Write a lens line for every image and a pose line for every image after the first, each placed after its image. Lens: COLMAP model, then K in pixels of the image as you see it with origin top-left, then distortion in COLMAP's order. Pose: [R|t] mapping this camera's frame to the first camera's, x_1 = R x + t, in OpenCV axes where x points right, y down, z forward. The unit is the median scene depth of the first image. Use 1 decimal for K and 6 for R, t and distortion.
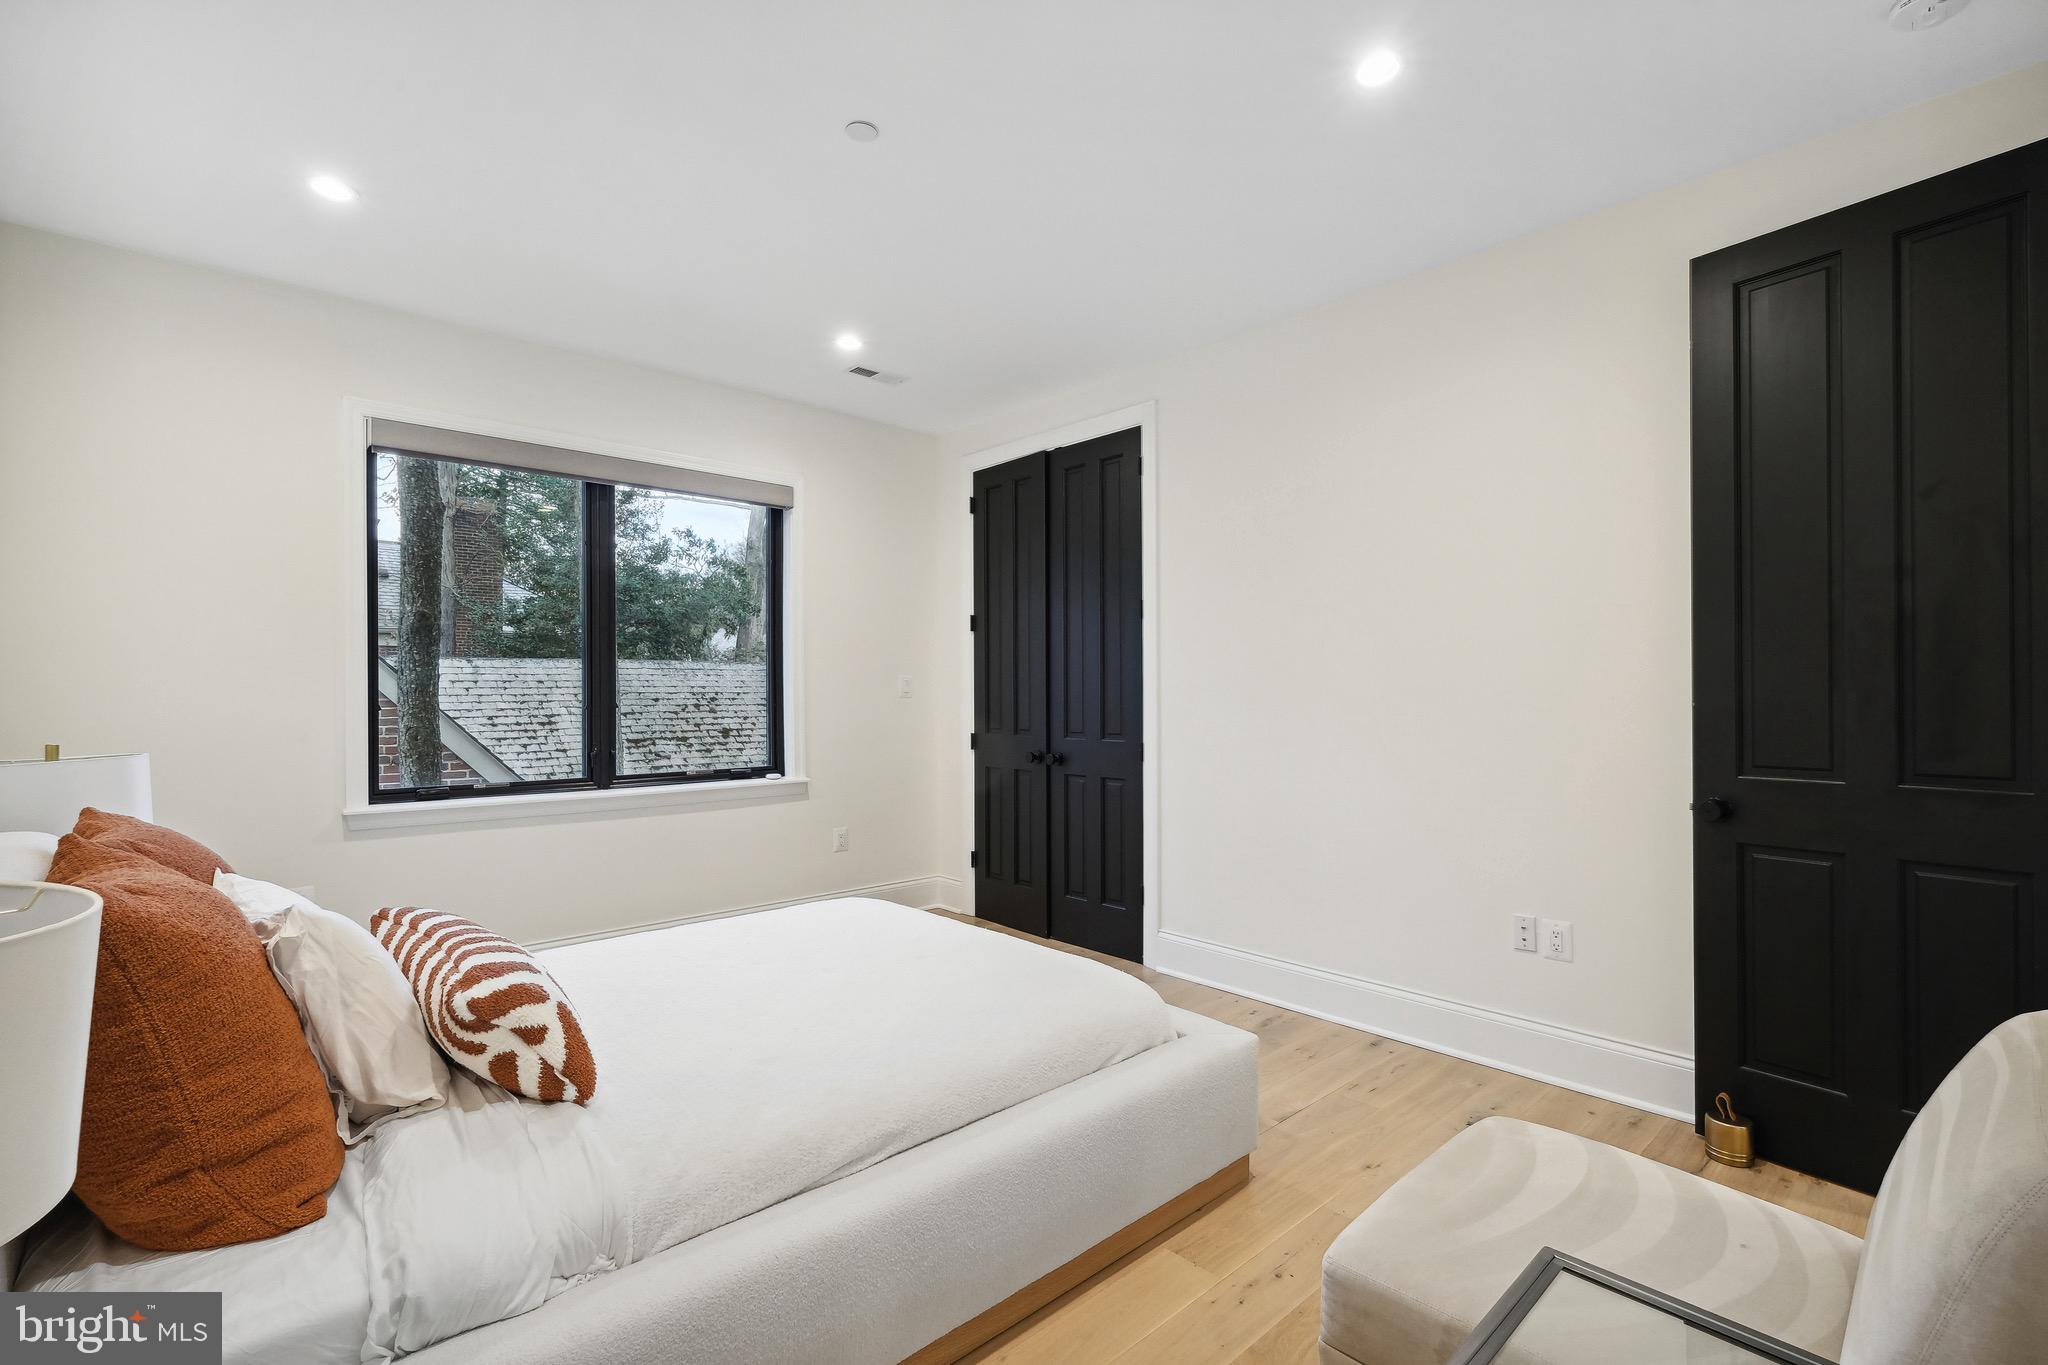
lens RADIAL K [[926.1, 0, 1043.5], [0, 926.1, 688.8], [0, 0, 1]] dist [-0.004132, -0.000279]
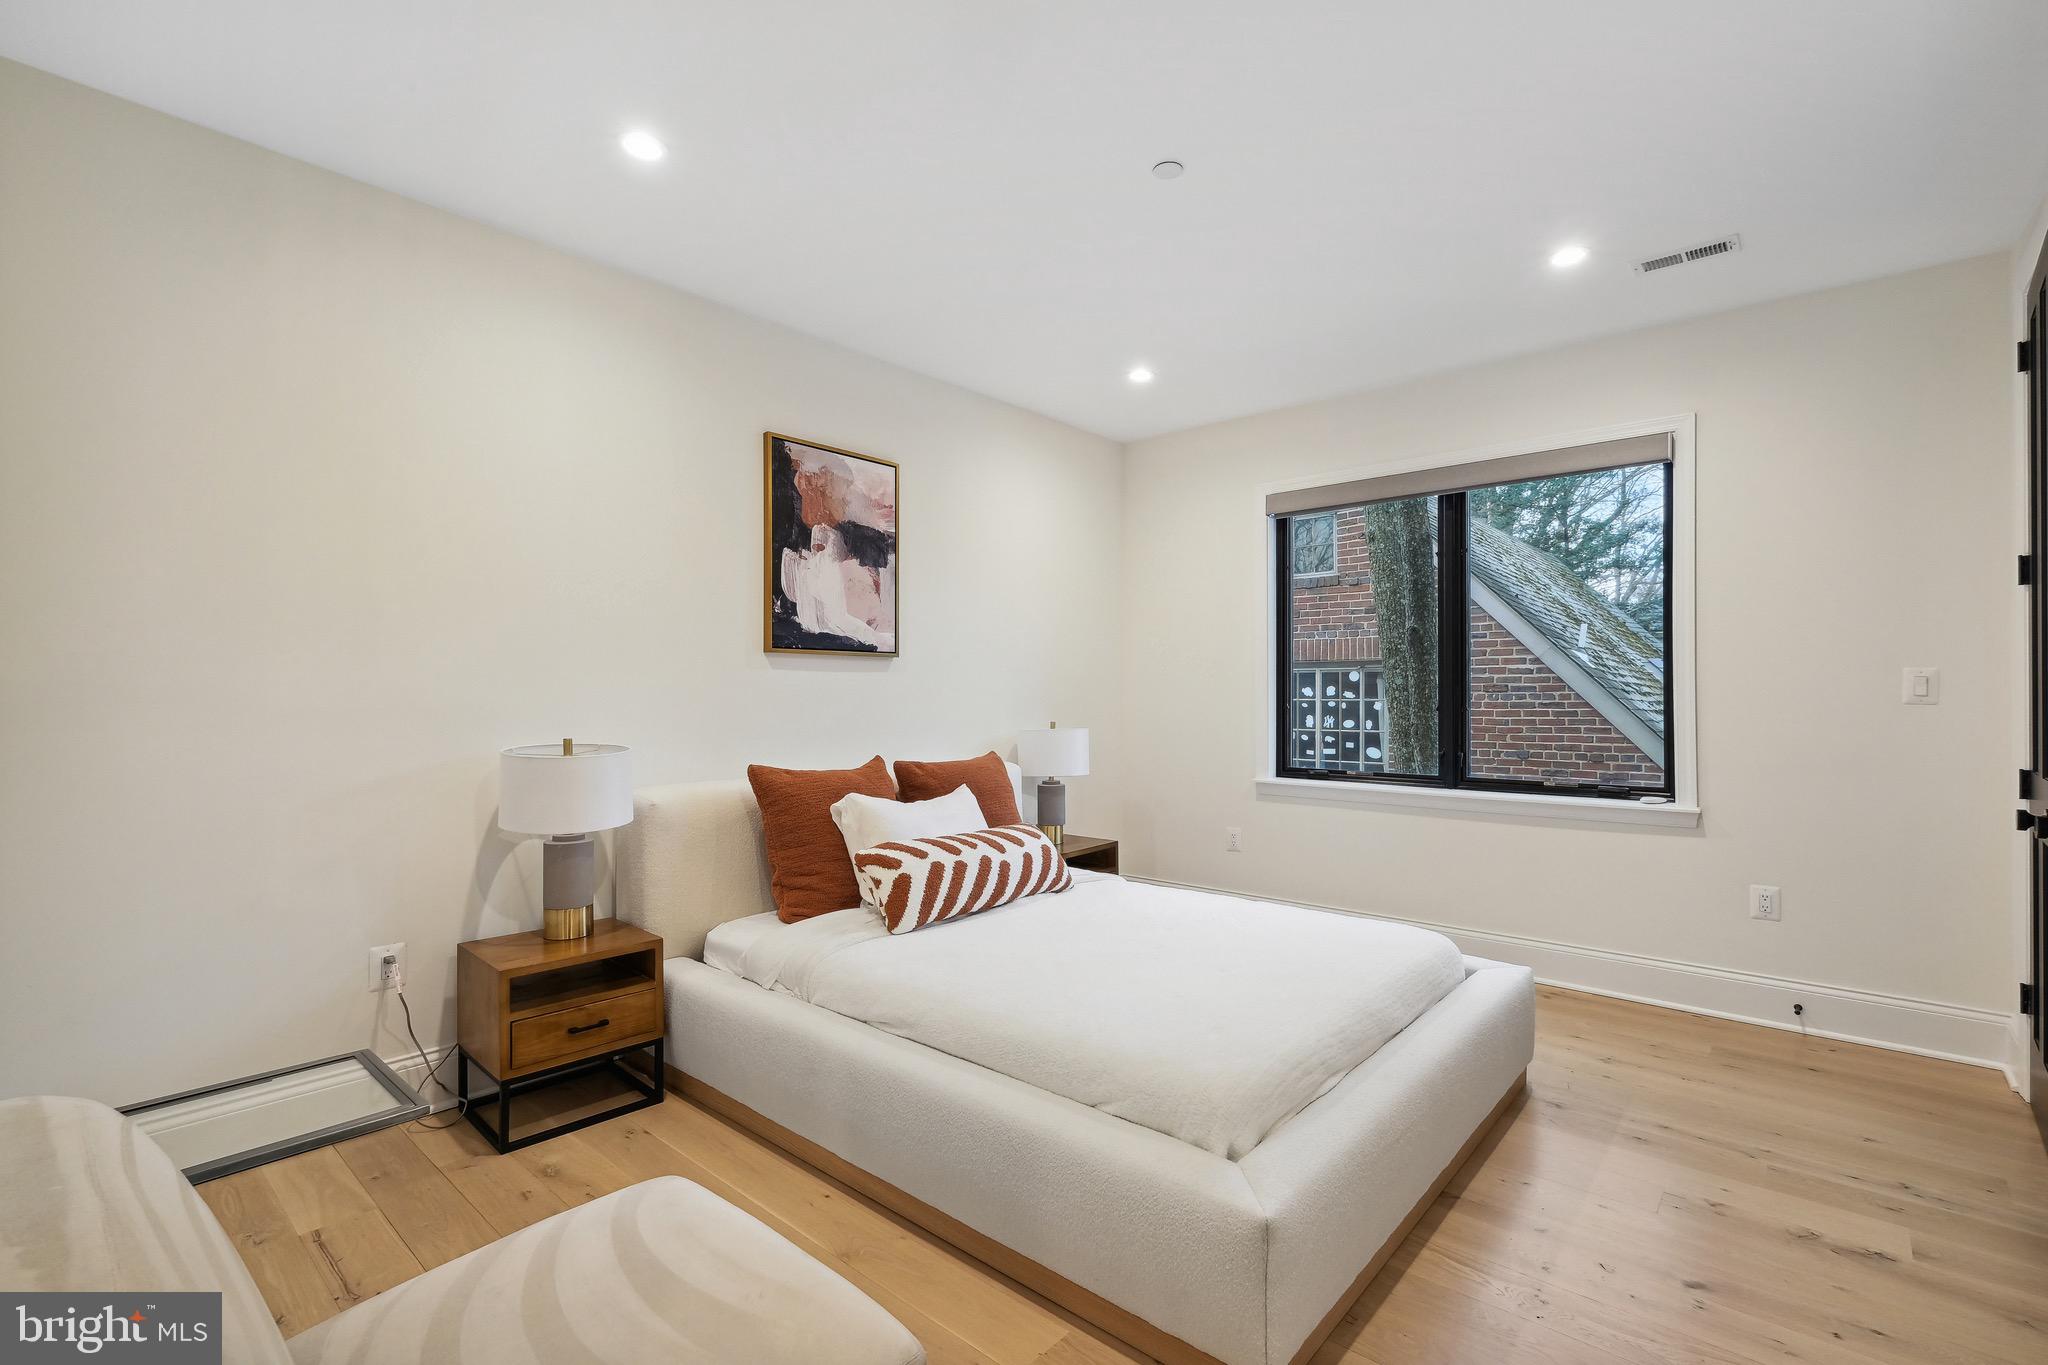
lens RADIAL K [[926.1, 0, 1043.5], [0, 926.1, 688.8], [0, 0, 1]] dist [-0.004132, -0.000279]
pose [[0.098786, -0.005427, -0.995094, 0.504564], [0.003930, 0.999979, -0.005064, 0.000391], [0.995101, -0.003410, 0.098806, 0.445875]]
